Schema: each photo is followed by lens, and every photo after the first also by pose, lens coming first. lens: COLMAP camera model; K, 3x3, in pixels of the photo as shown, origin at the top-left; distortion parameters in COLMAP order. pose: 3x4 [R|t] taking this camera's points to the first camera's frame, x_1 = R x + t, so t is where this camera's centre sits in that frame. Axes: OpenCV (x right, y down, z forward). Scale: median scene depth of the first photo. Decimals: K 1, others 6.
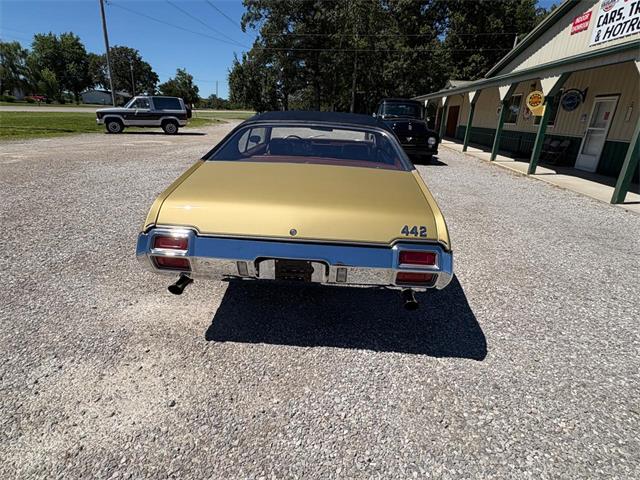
lens RADIAL K [[353.7, 0, 319.3], [0, 353.7, 239.4], [0, 0, 1]] dist [0.000574, -0.000473]
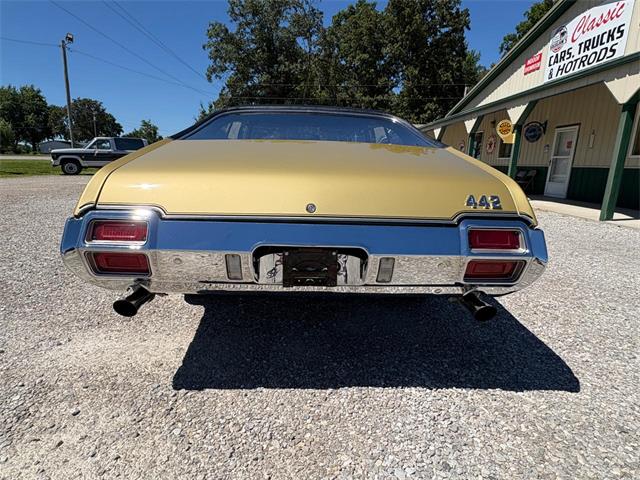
lens RADIAL K [[353.7, 0, 317.3], [0, 353.7, 238.3], [0, 0, 1]] dist [0.000574, -0.000473]
pose [[0.995712, -0.032025, 0.086787, -0.023398], [0.042999, 0.990882, -0.127688, 0.023456], [-0.081907, 0.130872, 0.988010, 0.067224]]
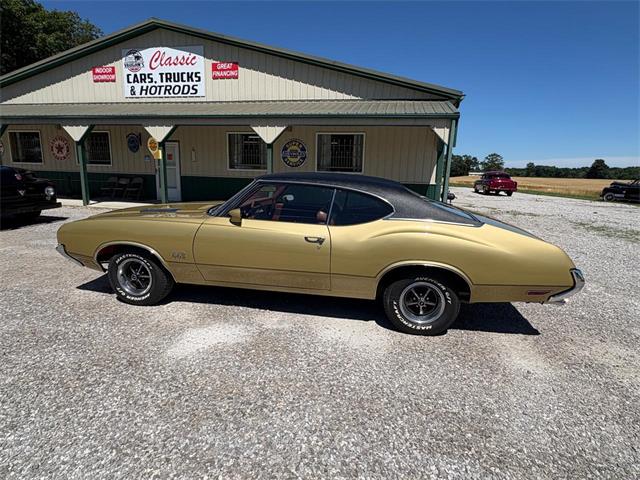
lens RADIAL K [[353.7, 0, 319.9], [0, 353.7, 237.4], [0, 0, 1]] dist [0.000574, -0.000473]
pose [[0.122157, -0.236529, 0.963915, -0.391582], [0.316084, 0.929893, 0.188123, -0.145873], [-0.940834, 0.281698, 0.188356, 0.330715]]
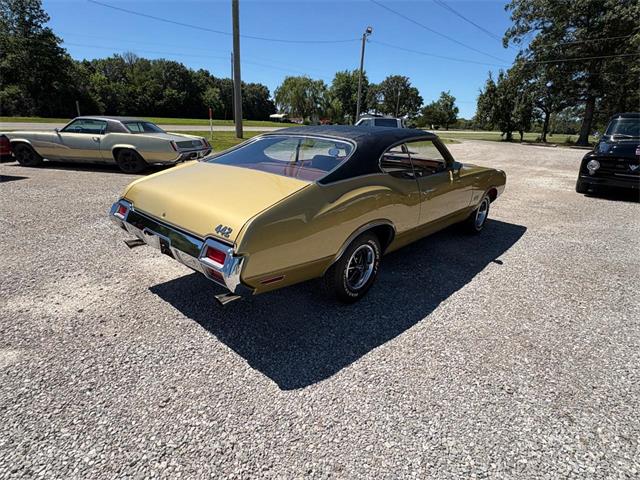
lens RADIAL K [[353.7, 0, 317.5], [0, 353.7, 241.1], [0, 0, 1]] dist [0.000574, -0.000473]
pose [[0.776775, 0.187973, -0.601071, 0.218147], [-0.217466, 0.975770, 0.024117, -0.015342], [0.591041, 0.111979, 0.798832, 0.062656]]
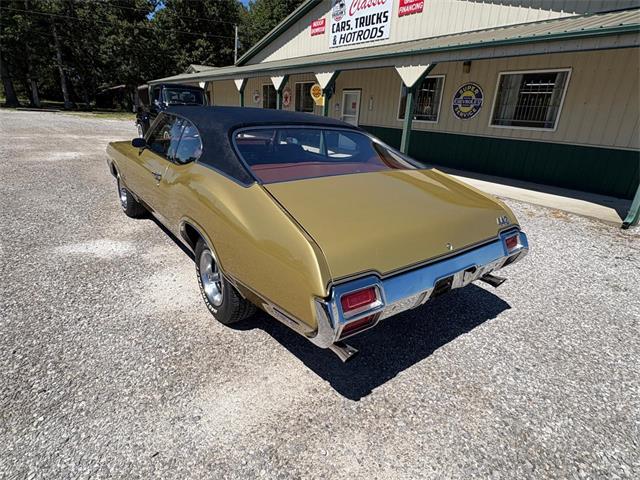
lens RADIAL K [[353.7, 0, 319.6], [0, 353.7, 238.7], [0, 0, 1]] dist [0.000574, -0.000473]
pose [[0.754606, -0.226144, 0.615978, -0.180620], [0.201736, 0.973225, 0.110162, -0.042527], [-0.624398, 0.041136, 0.780022, 0.089427]]
